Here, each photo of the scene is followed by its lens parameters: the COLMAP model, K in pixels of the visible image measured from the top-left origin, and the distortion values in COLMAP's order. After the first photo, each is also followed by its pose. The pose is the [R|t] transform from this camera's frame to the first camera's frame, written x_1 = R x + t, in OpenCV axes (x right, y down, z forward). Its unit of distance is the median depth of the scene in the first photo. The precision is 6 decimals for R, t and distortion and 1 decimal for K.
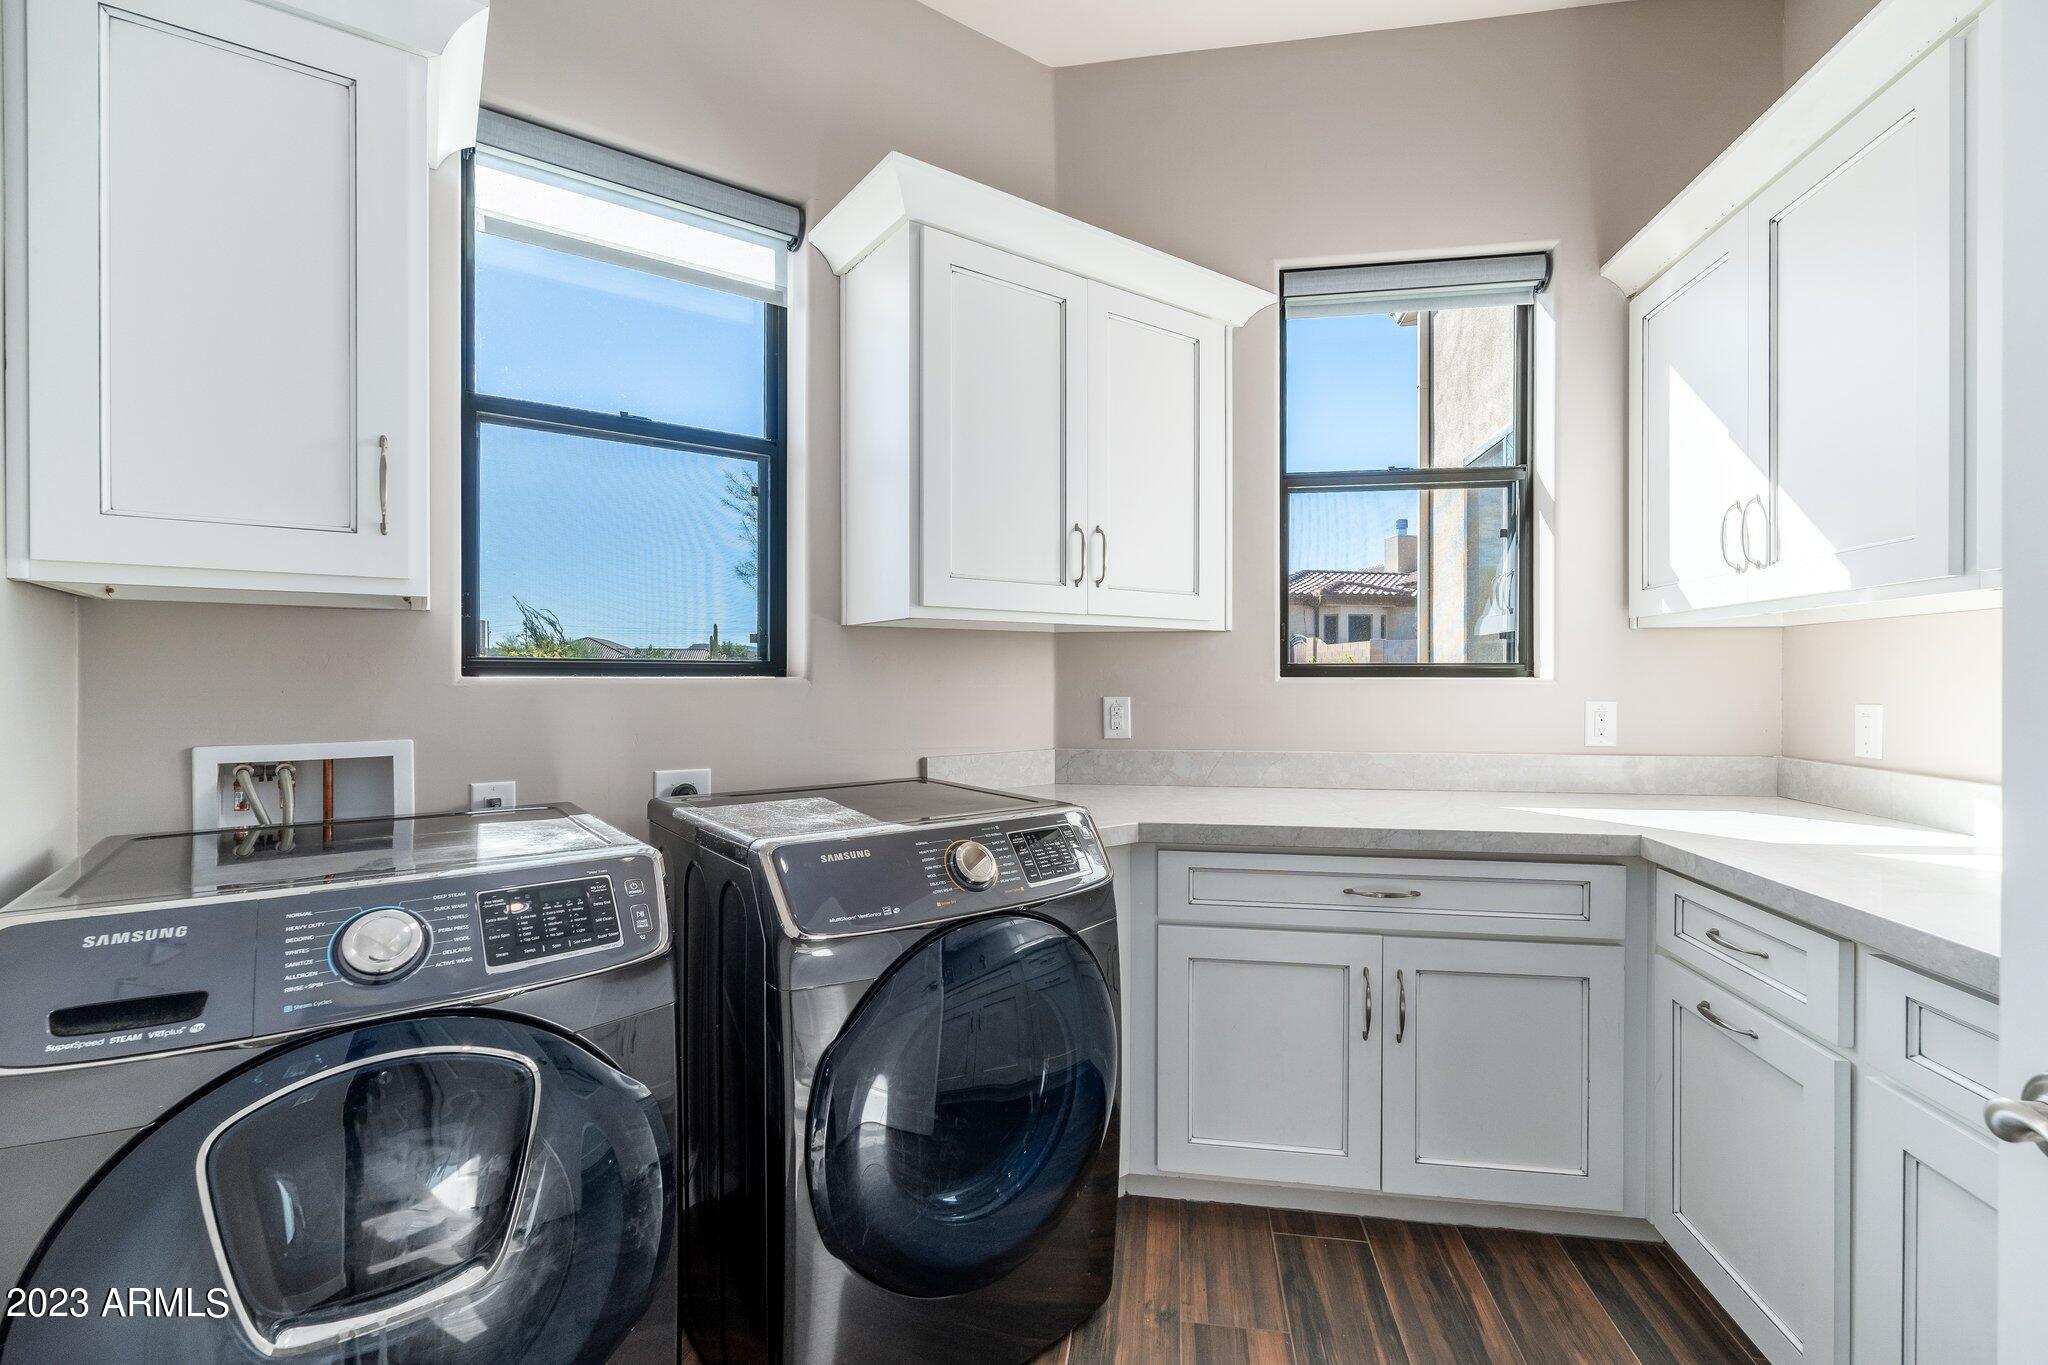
lens RADIAL K [[913.1, 0, 1024.0], [0, 913.1, 682.5], [0, 0, 1]] dist [0.001567, 0.000672]
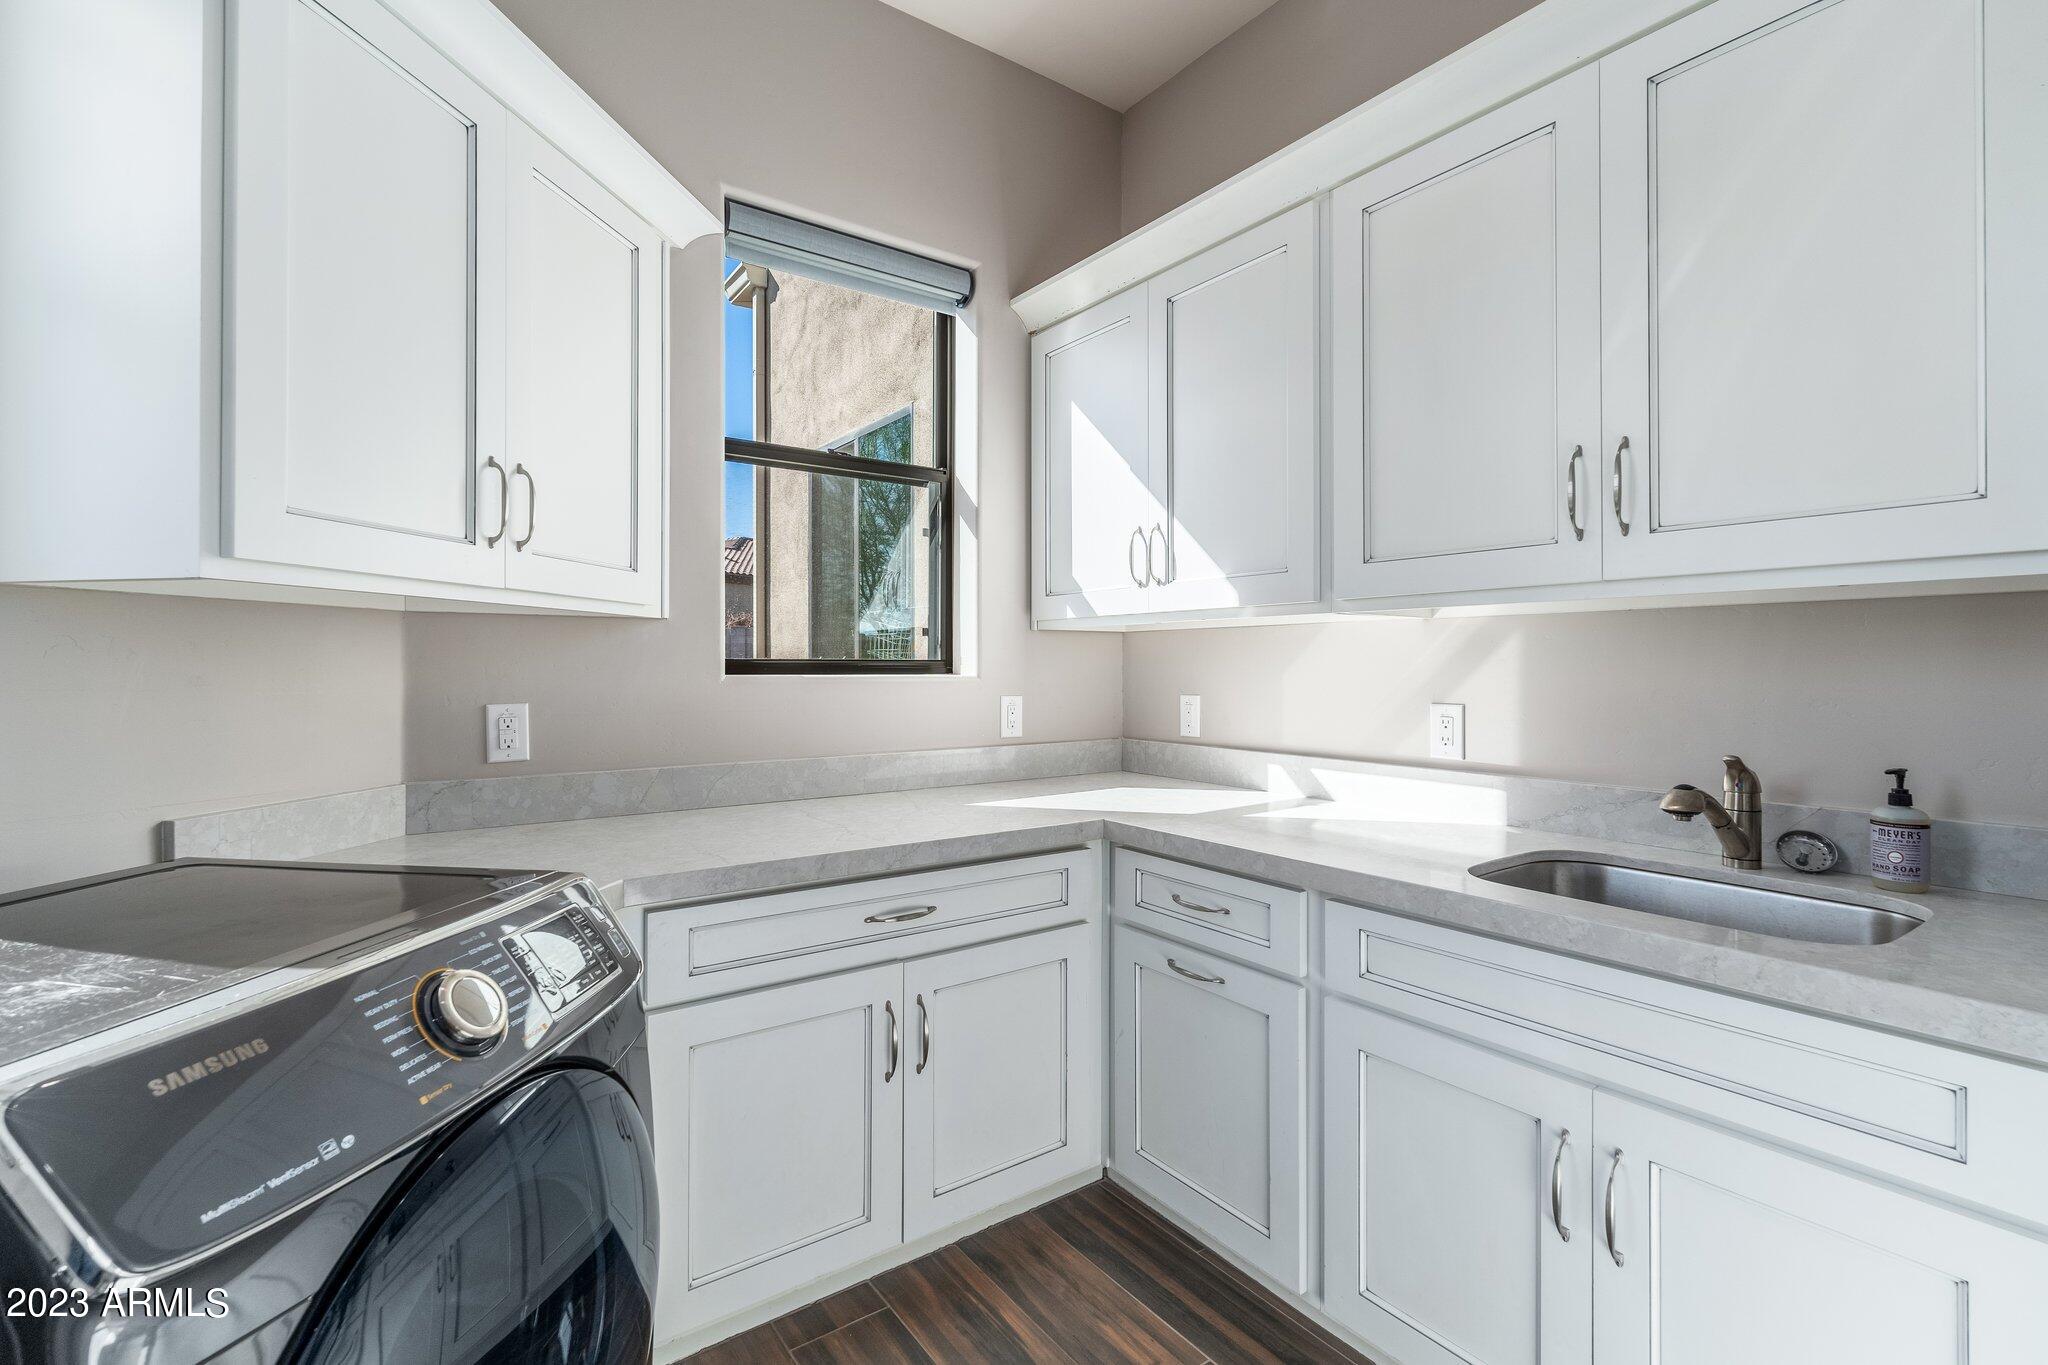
lens RADIAL K [[931.0, 0, 1027.4], [0, 931.0, 662.0], [0, 0, 1]] dist [-0.000052, 0.000755]
pose [[0.701703, 0.003007, 0.712464, -0.174112], [0.003429, 0.999965, -0.007598, -0.013568], [-0.712462, 0.007775, 0.701668, 0.244106]]
